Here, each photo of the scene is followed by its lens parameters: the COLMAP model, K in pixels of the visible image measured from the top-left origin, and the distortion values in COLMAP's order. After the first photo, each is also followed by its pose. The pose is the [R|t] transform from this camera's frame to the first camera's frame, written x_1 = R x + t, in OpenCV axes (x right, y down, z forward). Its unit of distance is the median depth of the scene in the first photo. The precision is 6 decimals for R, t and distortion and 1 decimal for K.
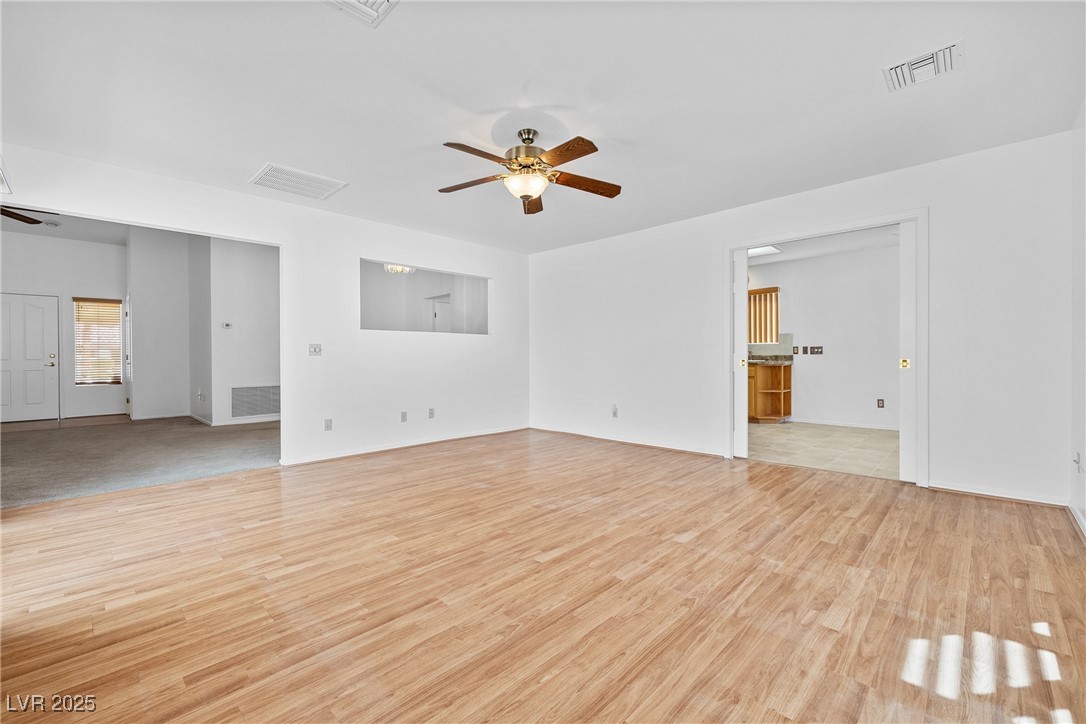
lens RADIAL K [[453.1, 0, 539.2], [0, 453.1, 359.7], [0, 0, 1]] dist [0.003330, -0.000270]
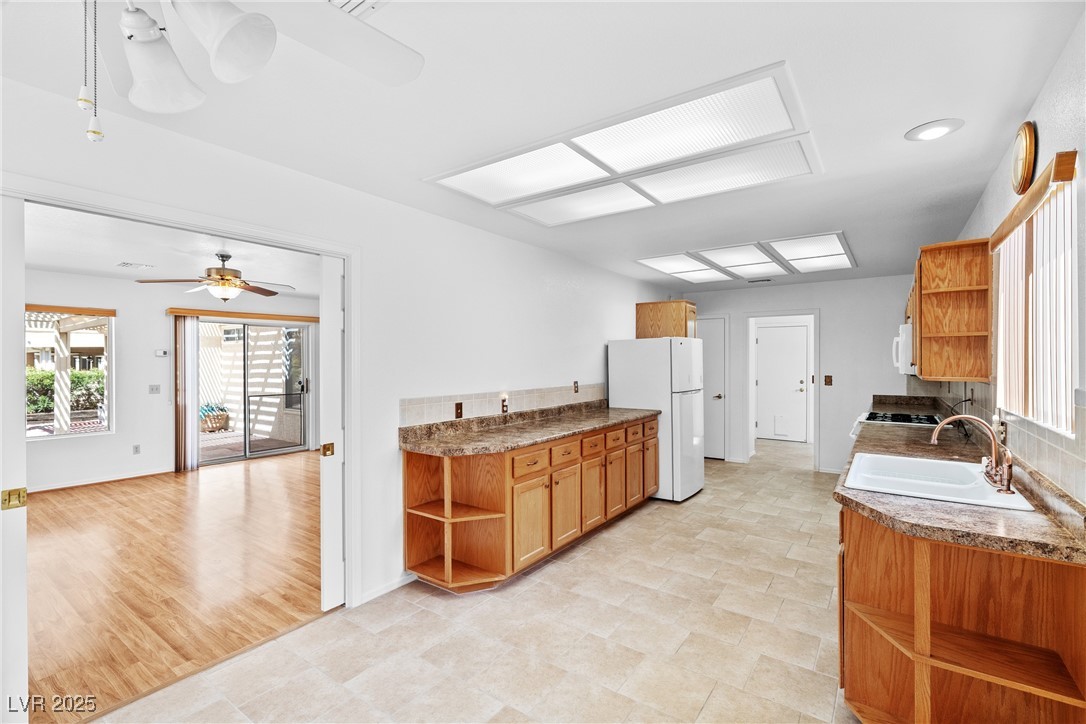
lens RADIAL K [[484.8, 0, 543.3], [0, 484.8, 363.3], [0, 0, 1]] dist [-0.004155, 0.000742]
pose [[0.151388, 0.009239, -0.988431, 1.842915], [-0.003849, 0.999954, 0.008757, -0.183401], [0.988467, 0.002479, 0.151417, 1.956037]]
